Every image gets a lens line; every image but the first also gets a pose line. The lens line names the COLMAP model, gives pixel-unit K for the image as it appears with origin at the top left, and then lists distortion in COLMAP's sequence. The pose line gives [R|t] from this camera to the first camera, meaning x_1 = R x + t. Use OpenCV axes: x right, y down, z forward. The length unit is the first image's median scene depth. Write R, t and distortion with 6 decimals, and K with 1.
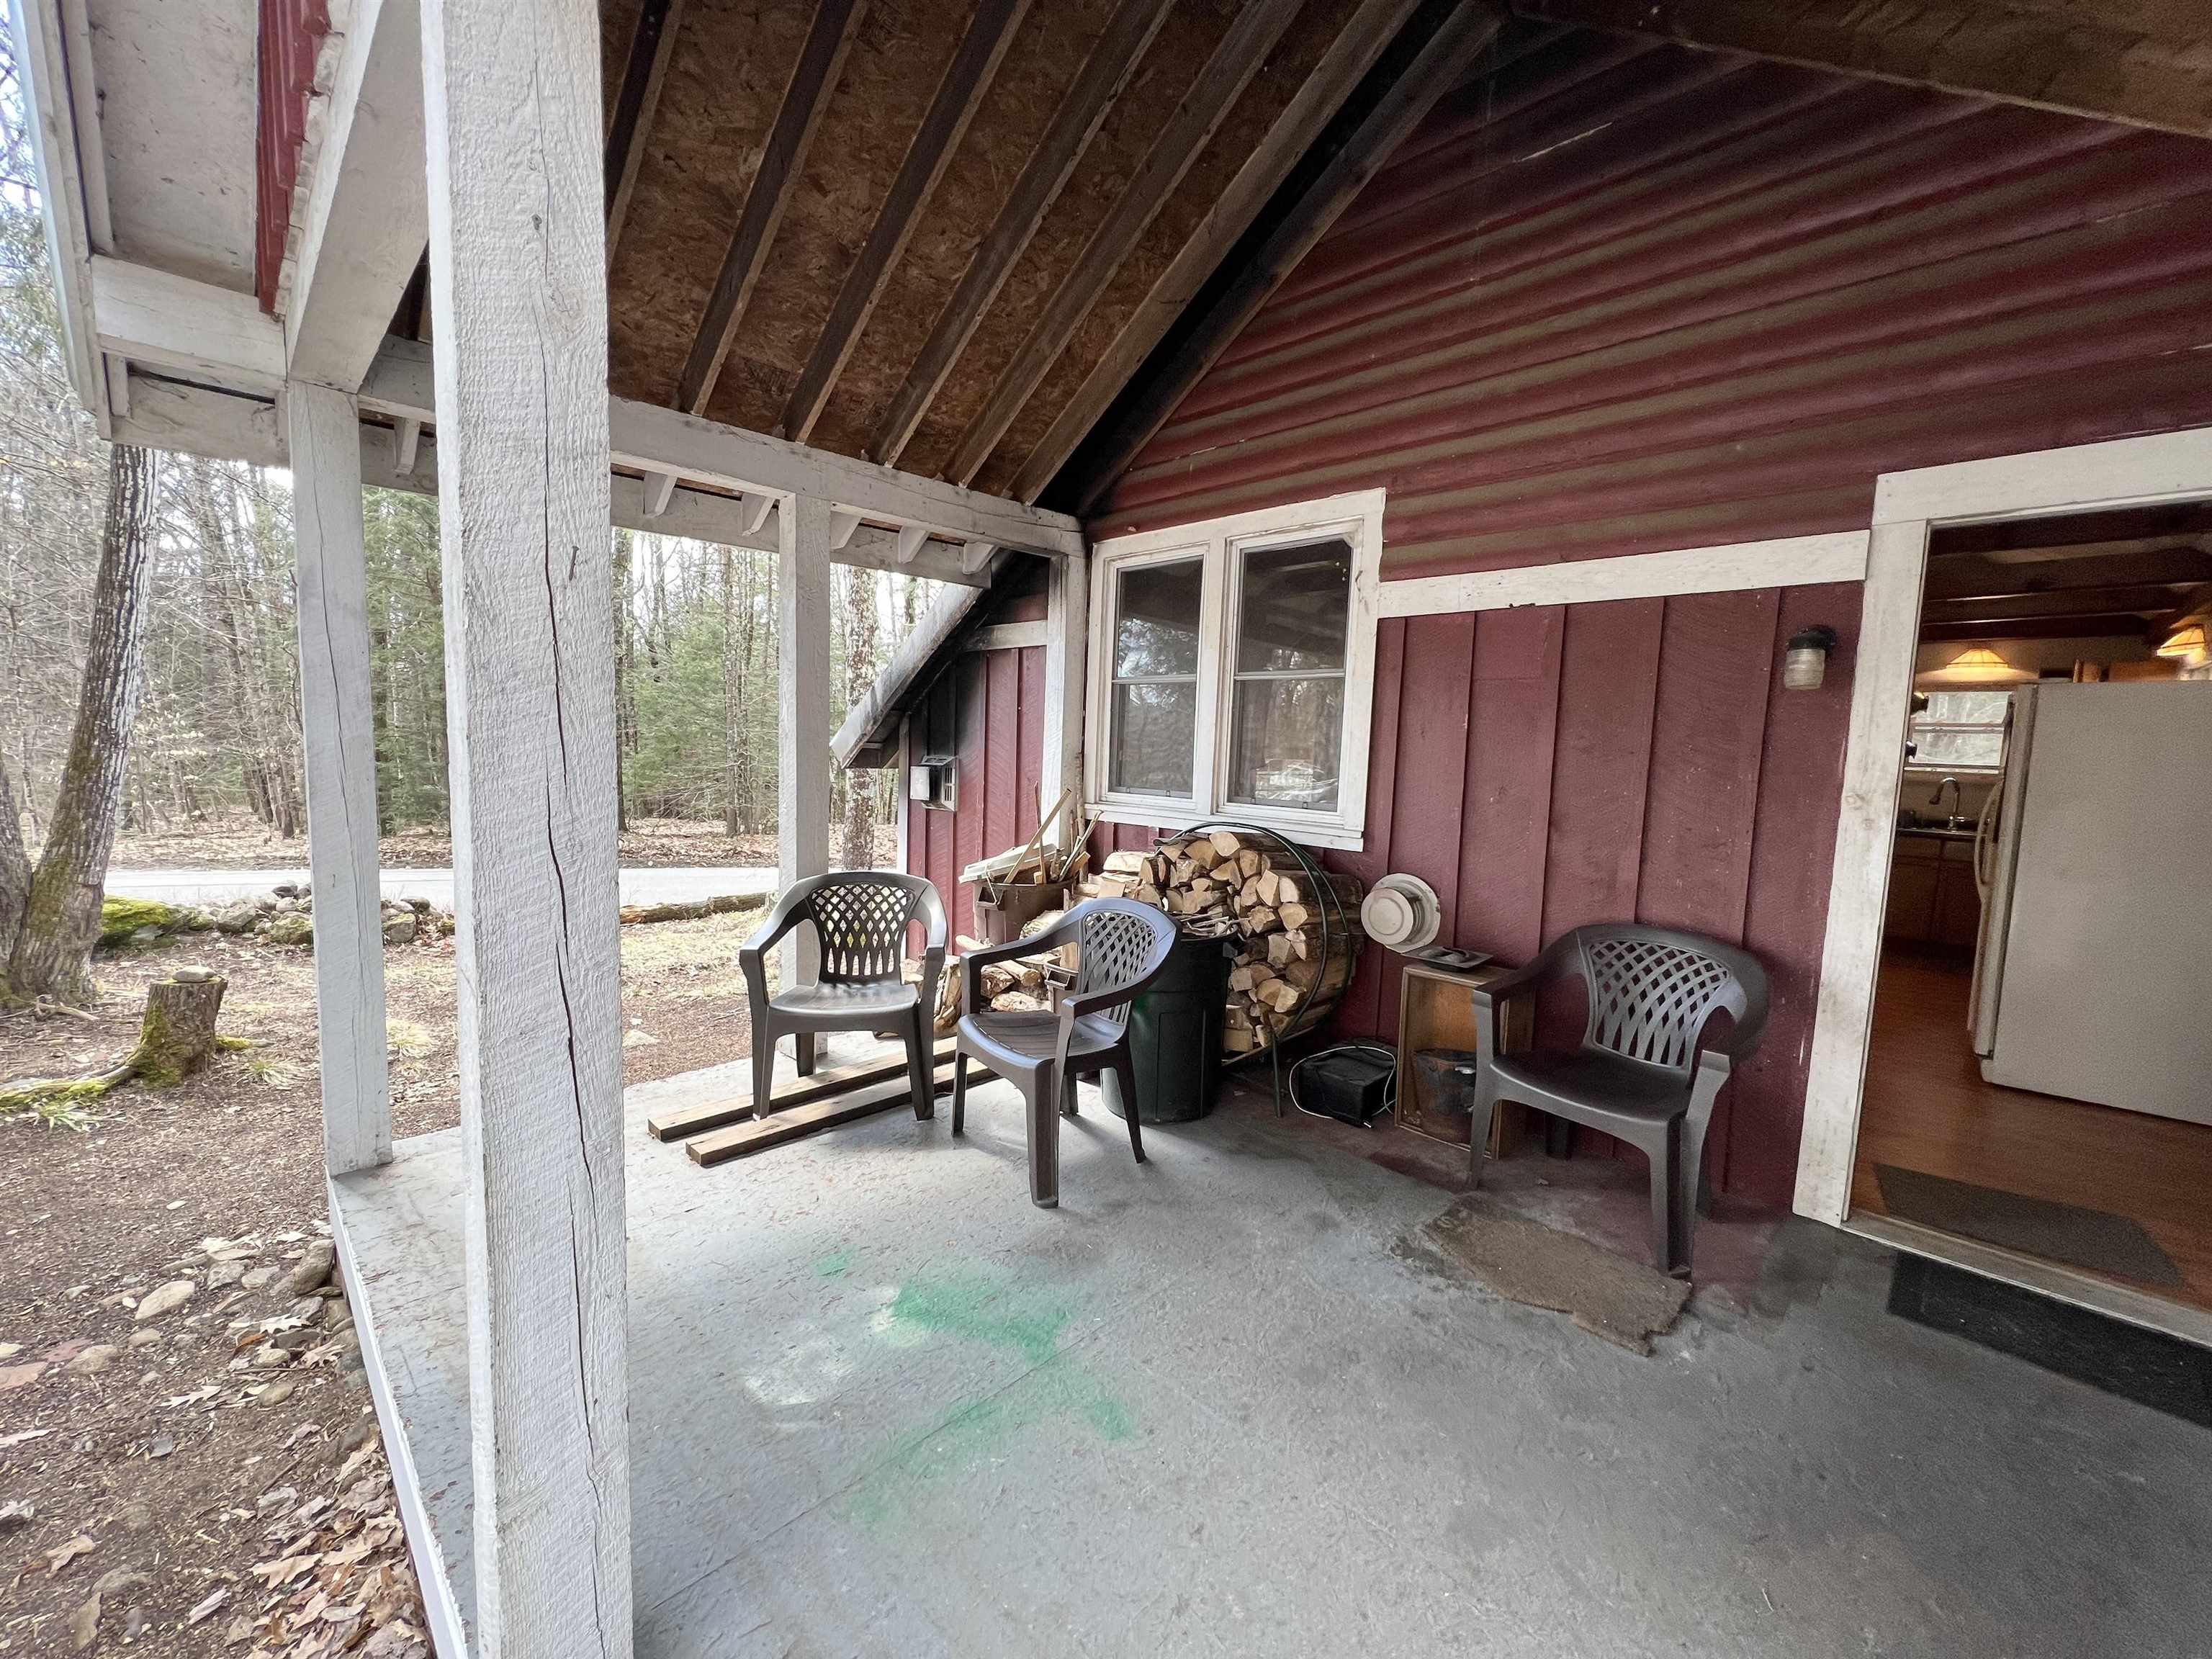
lens RADIAL K [[880.5, 0, 1111.5], [0, 880.5, 825.2], [0, 0, 1]] dist [-0.003812, 0.000826]
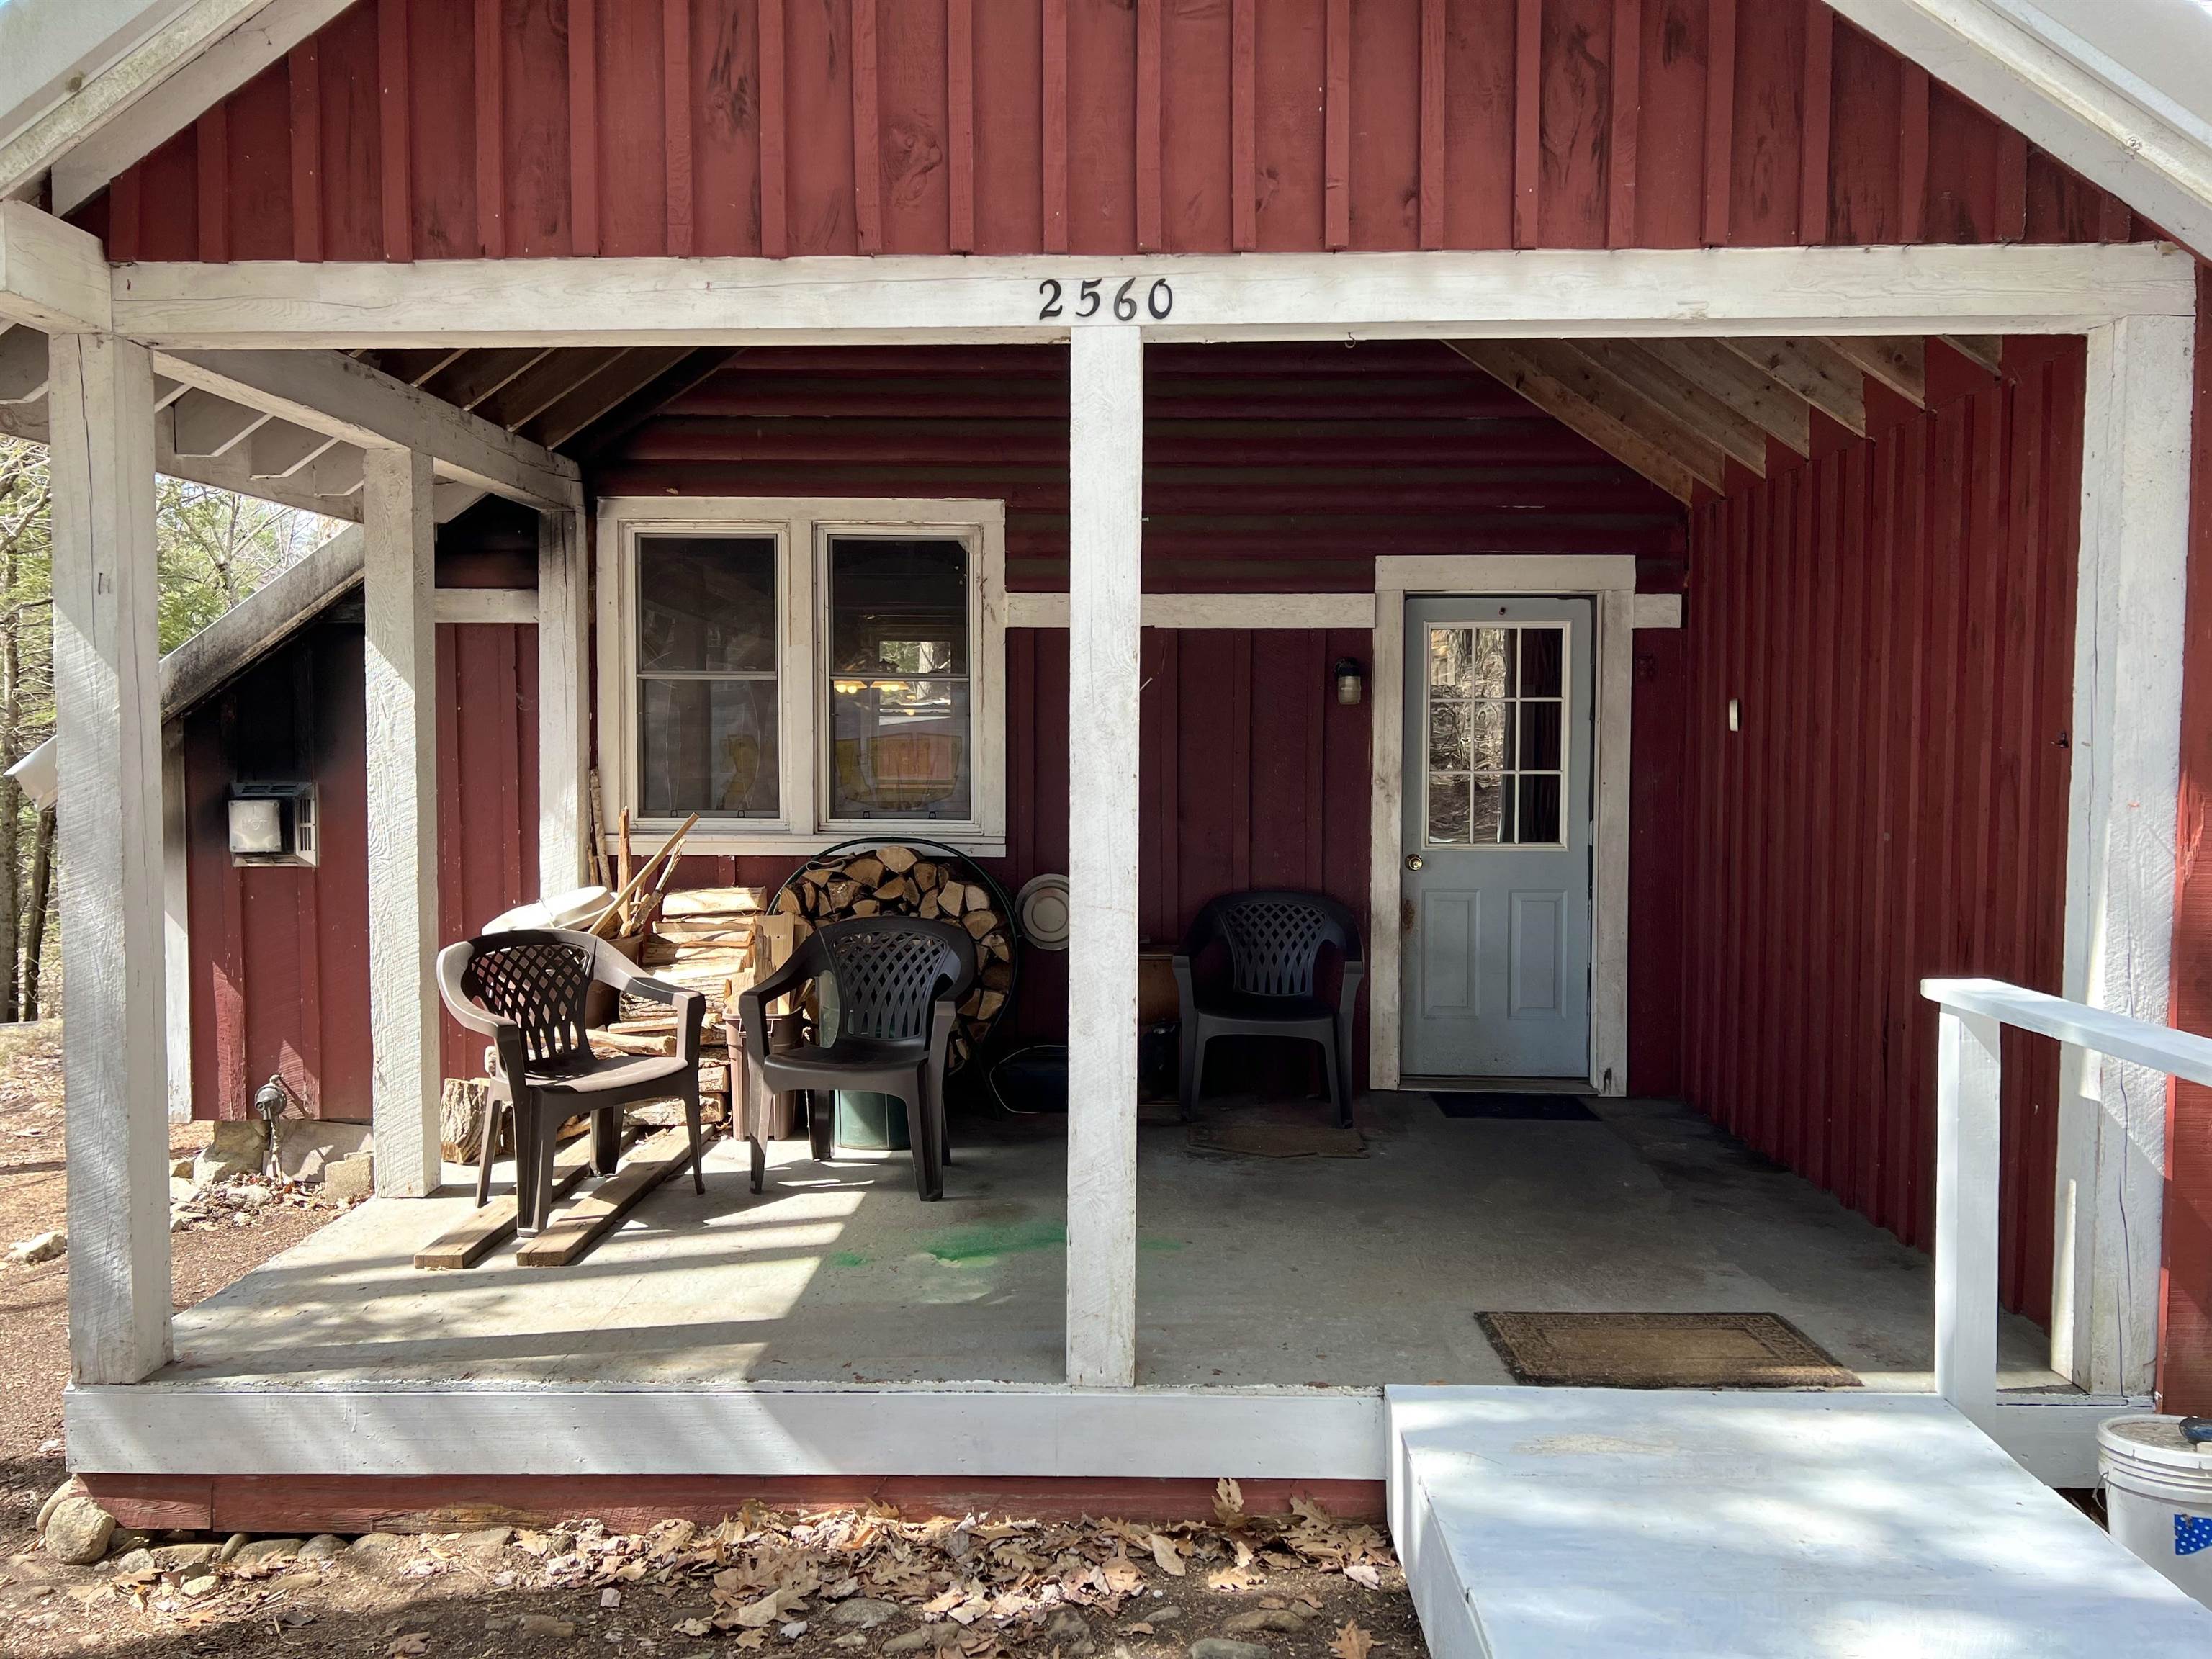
lens RADIAL K [[1655.5, 0, 1106.5], [0, 1655.5, 812.7], [0, 0, 1]] dist [0.055218, -0.065456]
pose [[0.726789, -0.057793, 0.684425, -0.939034], [0.082332, 0.996600, -0.003275, -0.004501], [-0.681909, 0.058730, 0.729076, -0.464578]]
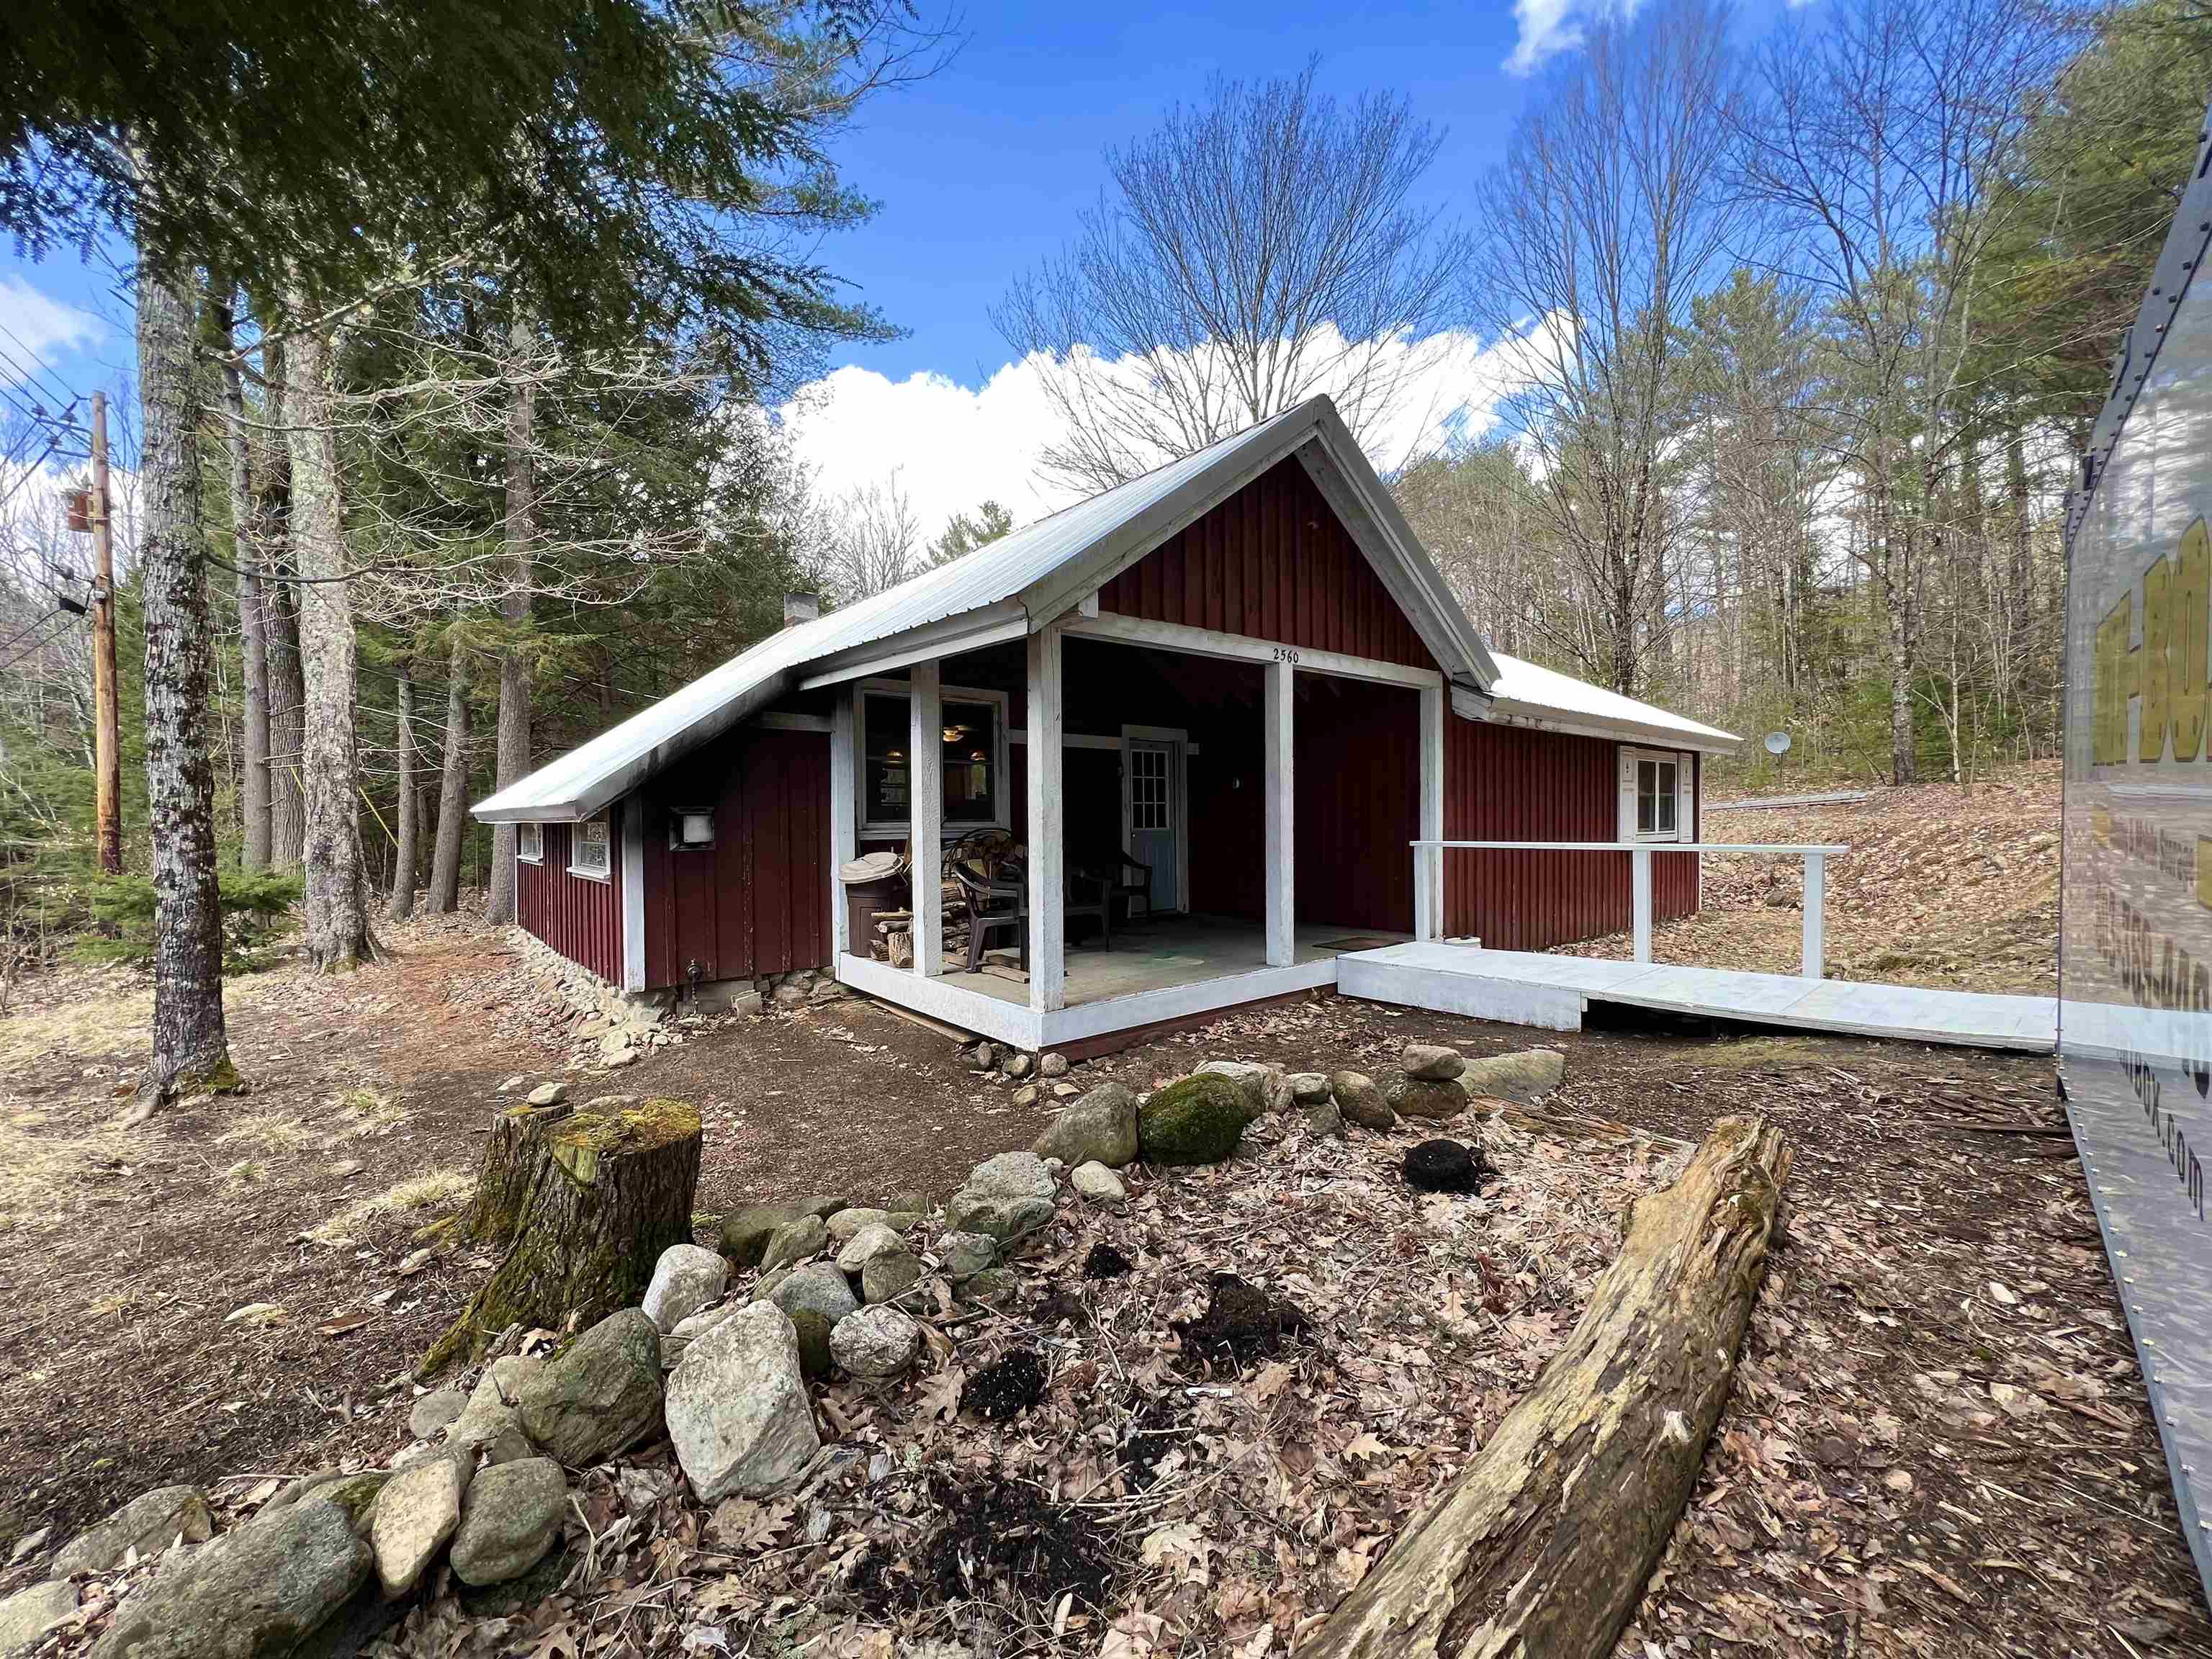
lens RADIAL K [[880.5, 0, 1115.1], [0, 880.5, 827.1], [0, 0, 1]] dist [-0.003812, 0.000826]
pose [[0.089284, -0.045265, 0.994977, -2.182722], [0.100263, 0.994301, 0.036237, -0.057449], [-0.990947, 0.096524, 0.093314, 0.488082]]
